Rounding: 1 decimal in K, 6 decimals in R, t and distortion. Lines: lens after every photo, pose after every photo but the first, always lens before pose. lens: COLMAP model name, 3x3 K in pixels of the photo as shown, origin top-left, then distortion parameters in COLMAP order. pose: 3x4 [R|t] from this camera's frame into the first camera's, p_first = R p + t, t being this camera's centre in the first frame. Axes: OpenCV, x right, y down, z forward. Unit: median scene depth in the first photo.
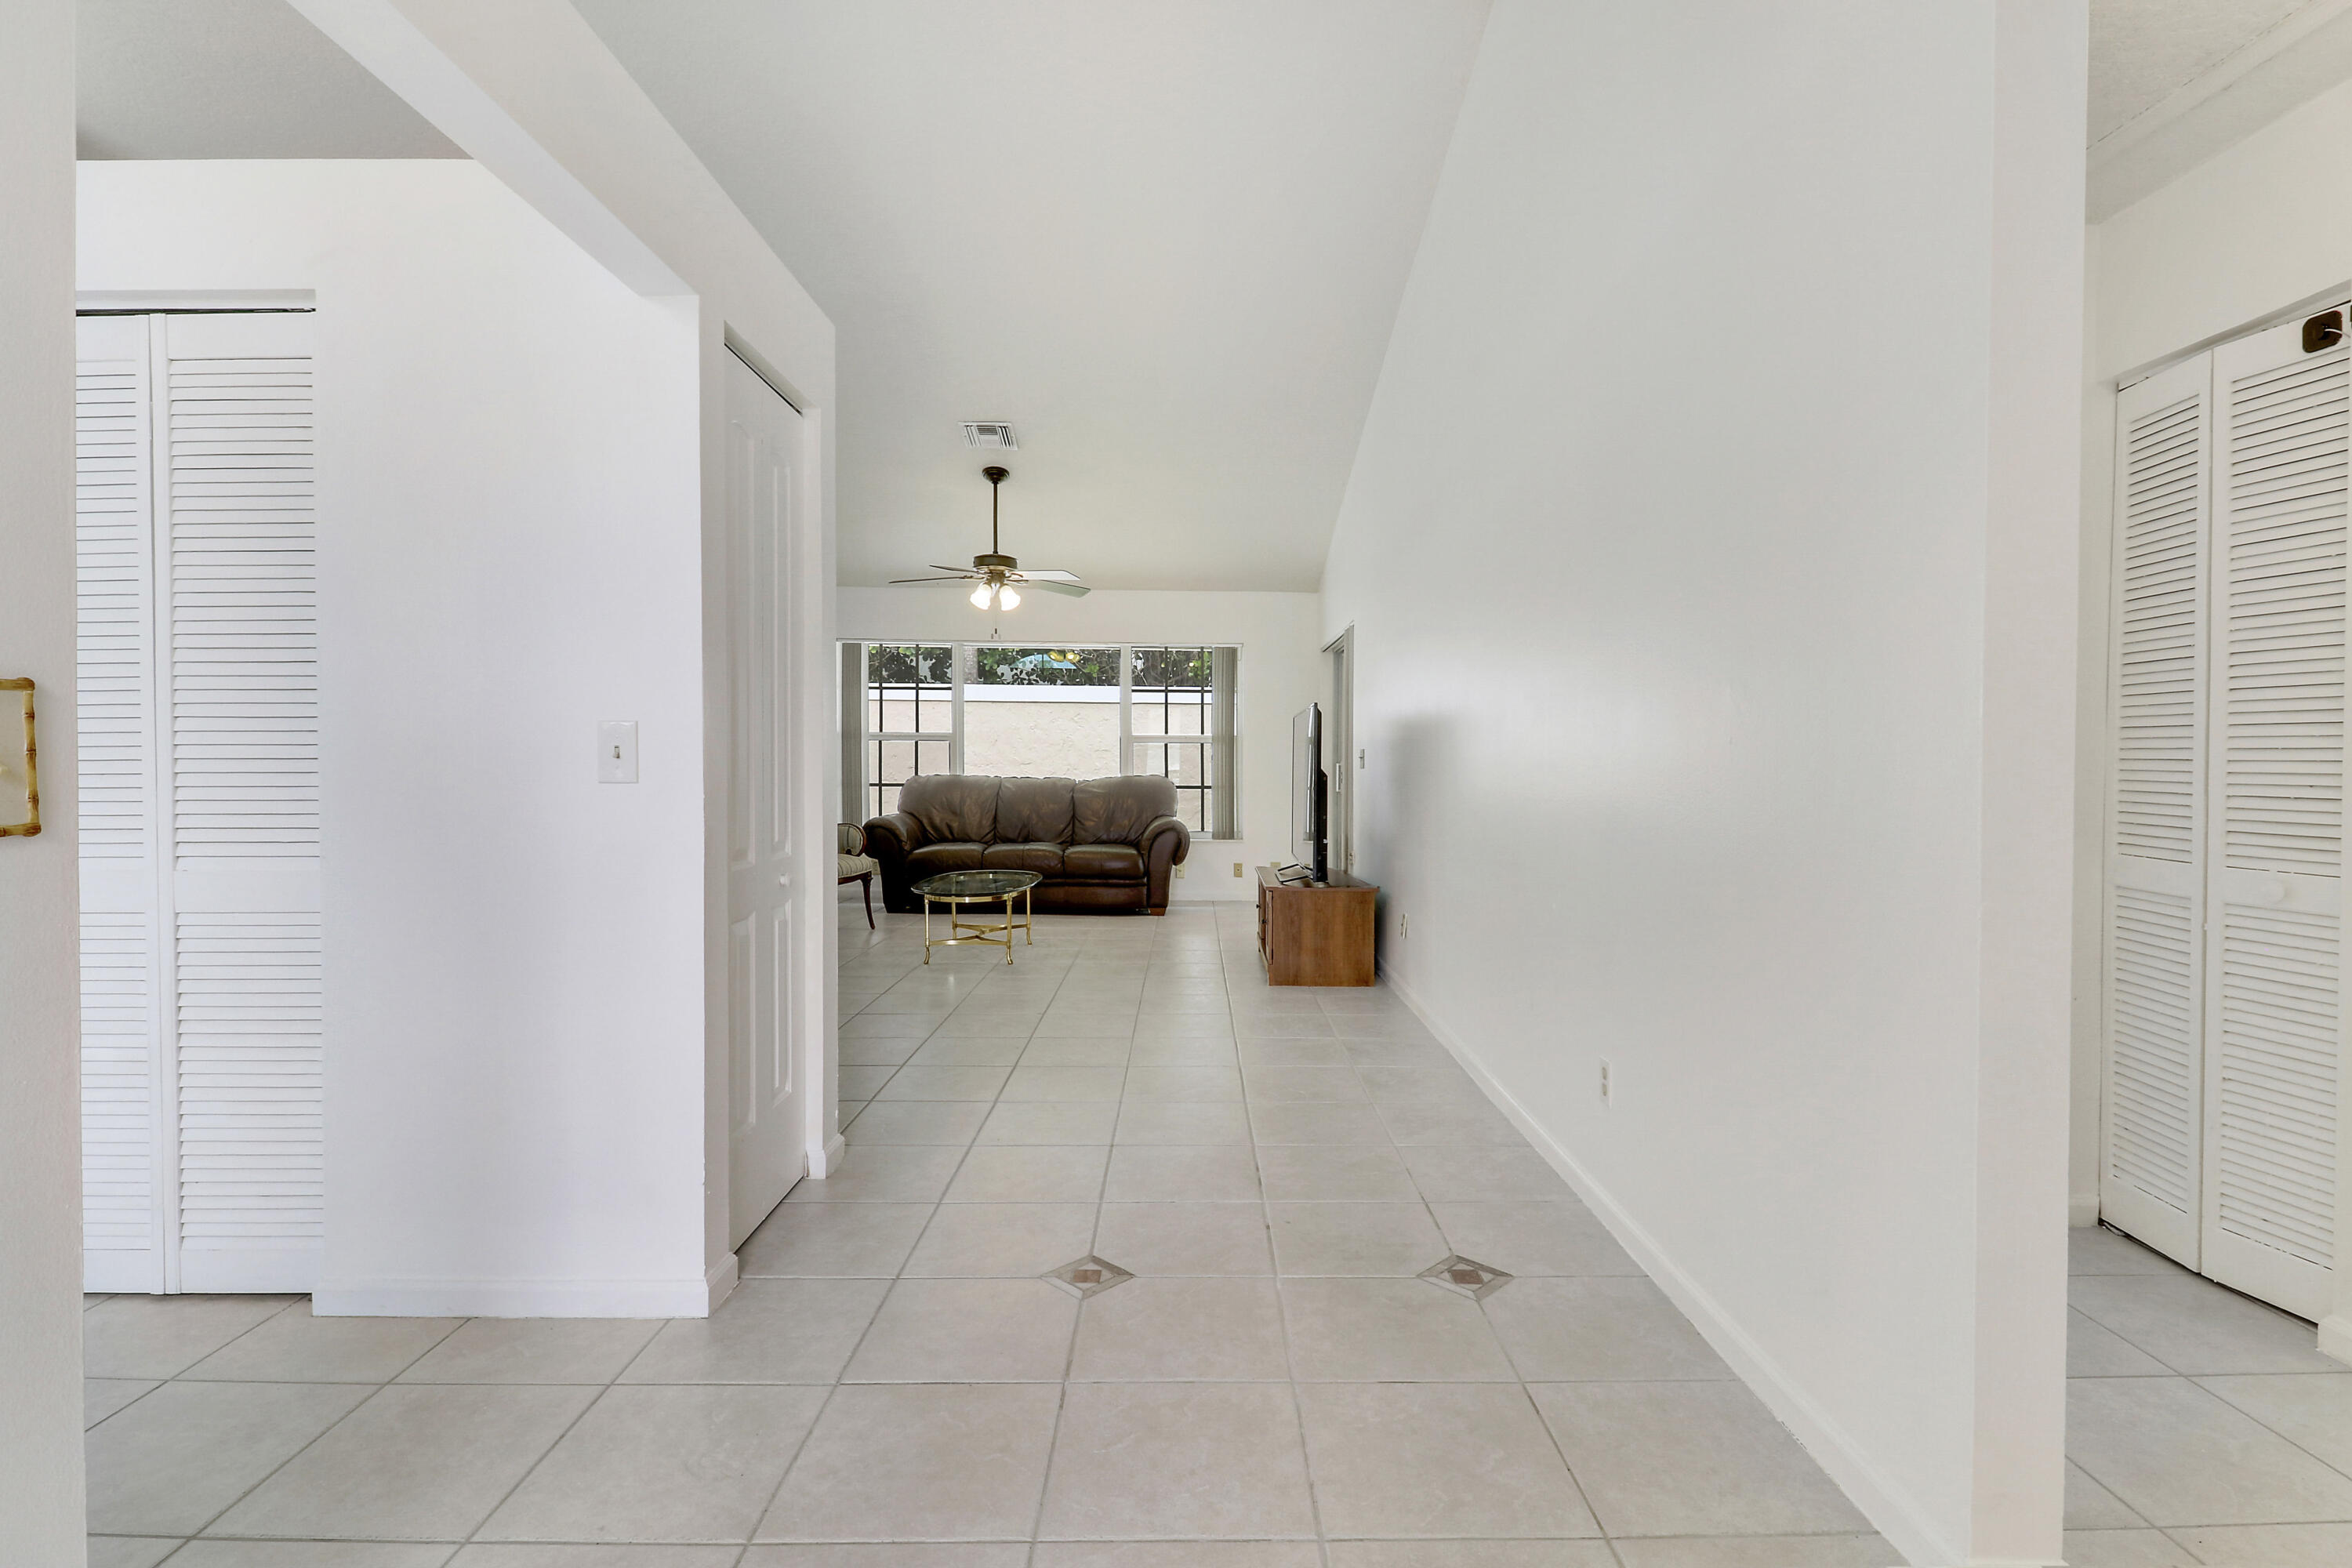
lens RADIAL K [[1102.4, 0, 1196.9], [0, 1102.4, 786.5], [0, 0, 1]] dist [-0.008936, -0.005954]
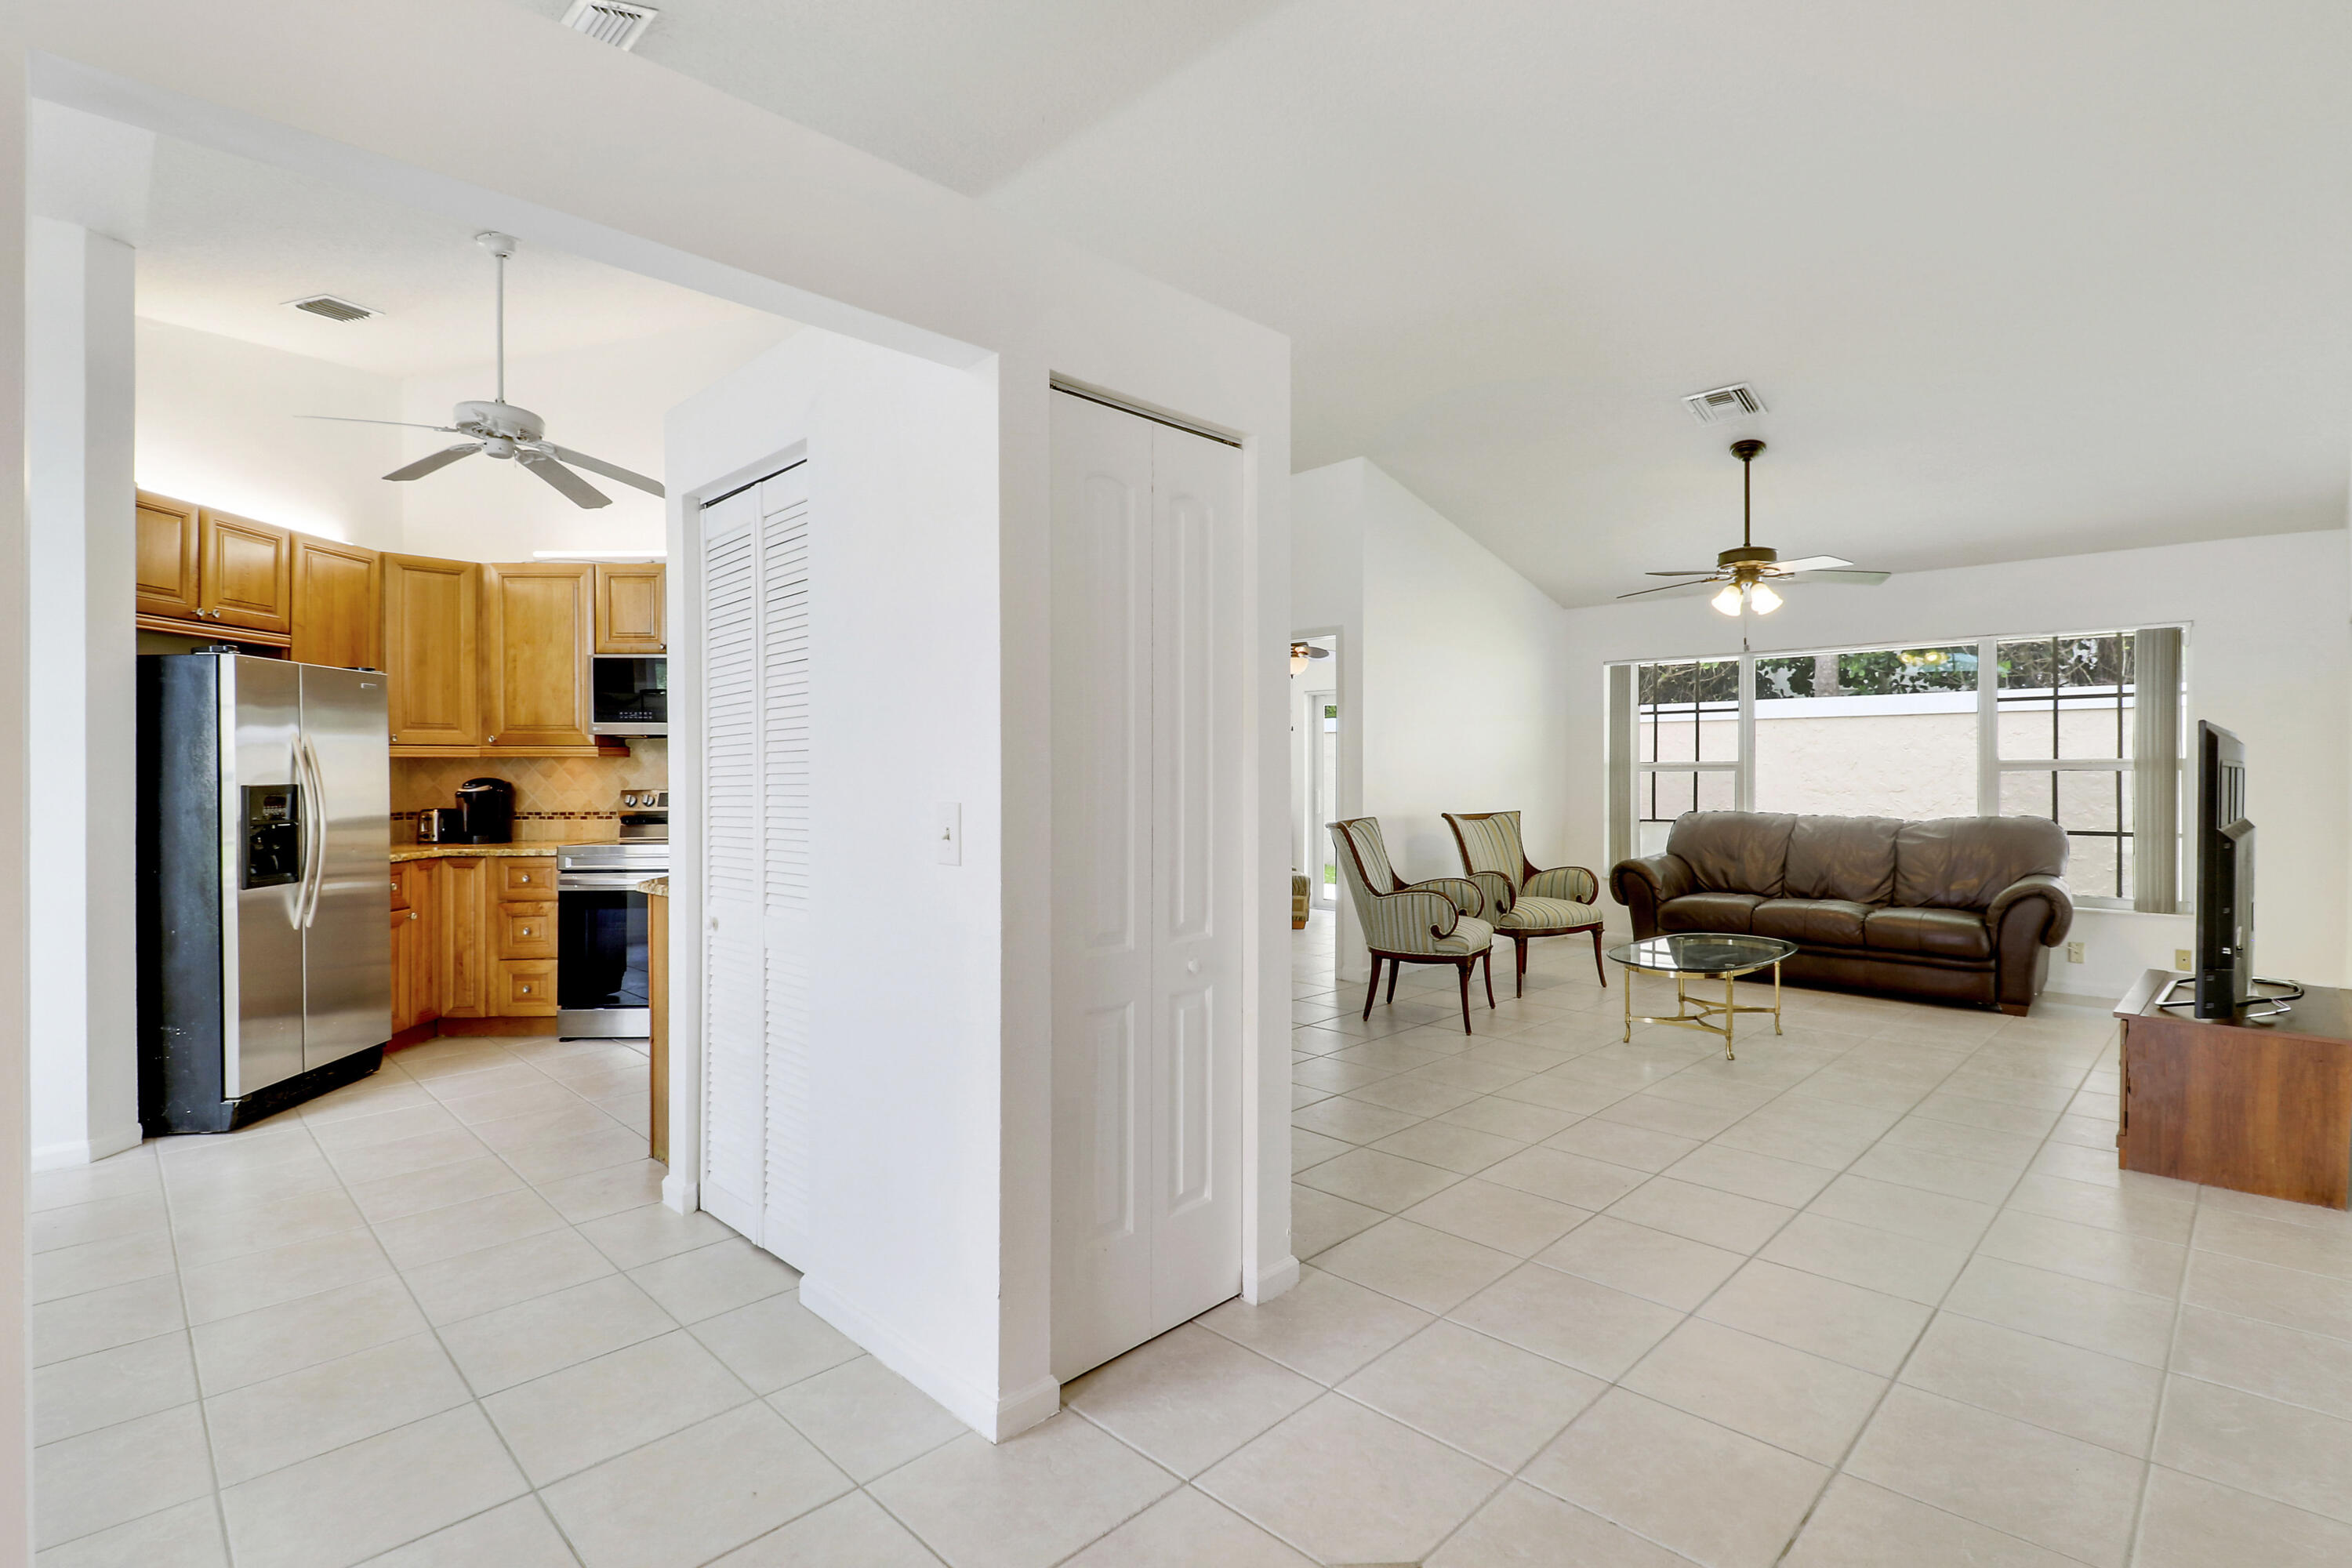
lens RADIAL K [[1102.4, 0, 1199.8], [0, 1102.4, 782.2], [0, 0, 1]] dist [-0.008936, -0.005954]
pose [[0.707743, -0.002529, -0.706465, 0.086183], [-0.011004, 0.999833, -0.014604, -0.016671], [0.706384, 0.018110, 0.707597, 0.115579]]
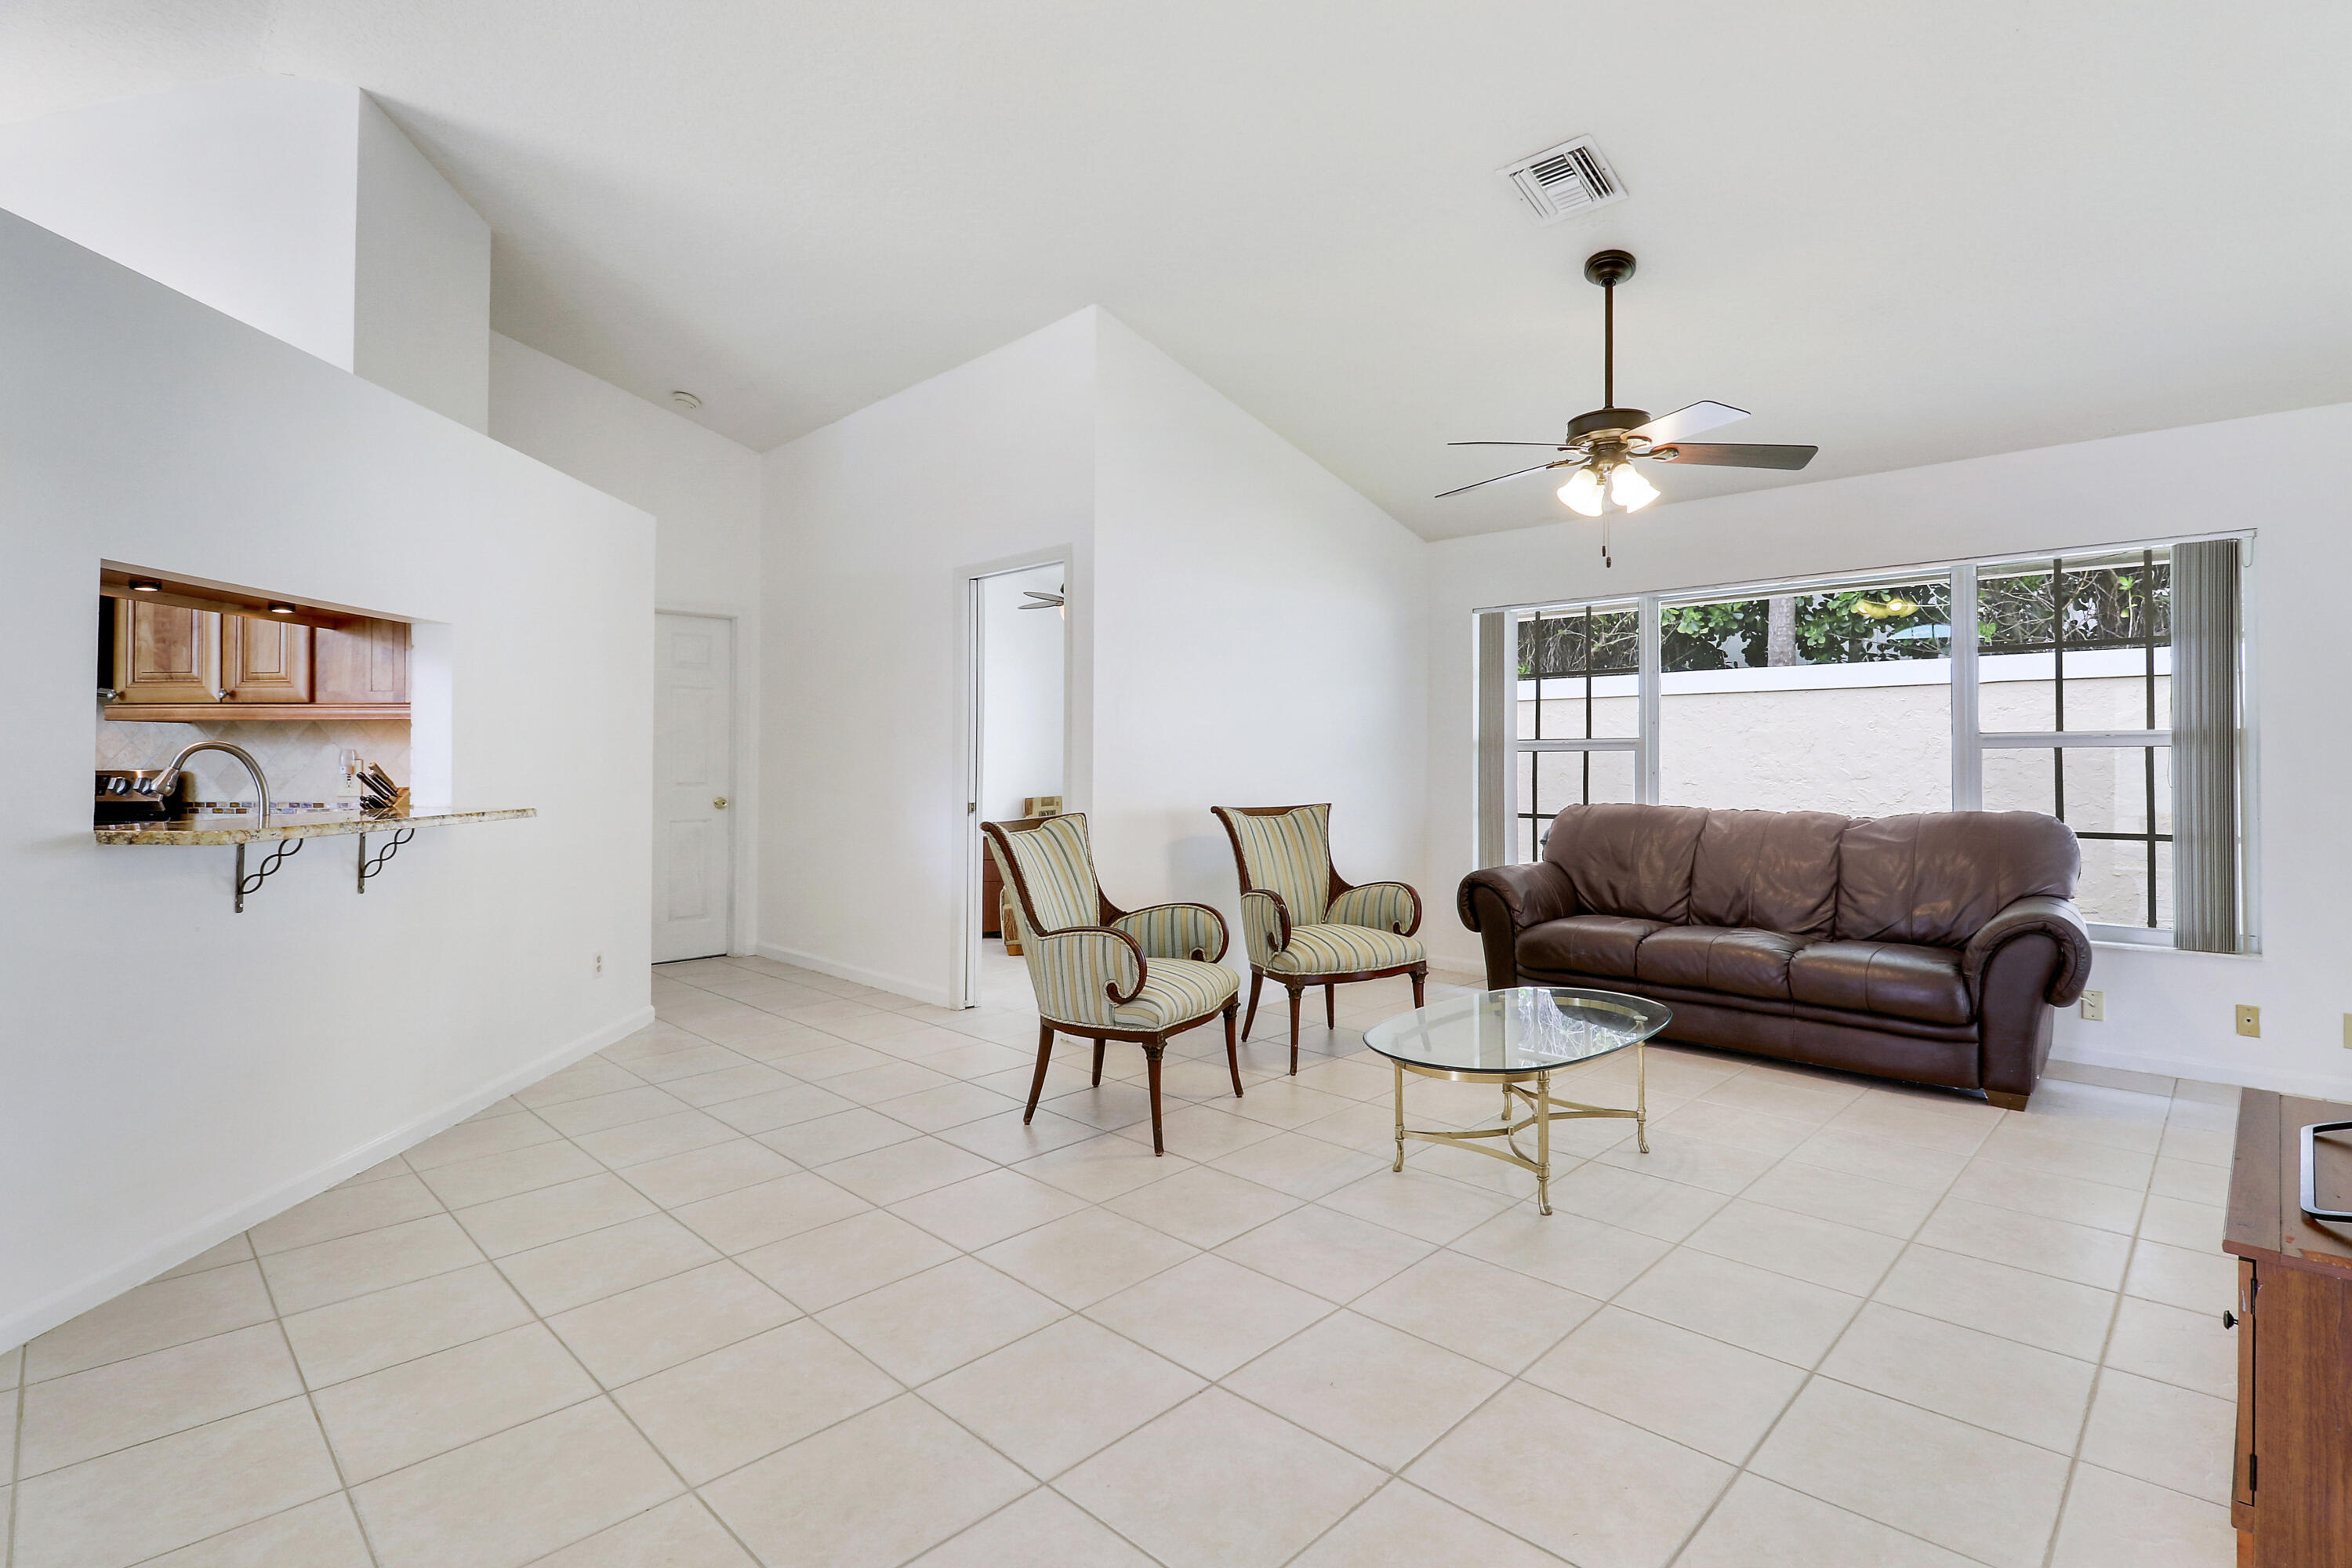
lens RADIAL K [[1102.4, 0, 1207.8], [0, 1102.4, 765.3], [0, 0, 1]] dist [-0.008936, -0.005954]
pose [[0.718691, -0.006326, -0.695301, 0.043874], [-0.011467, 0.999715, -0.020948, -0.017375], [0.695235, 0.023028, 0.718414, 0.387541]]
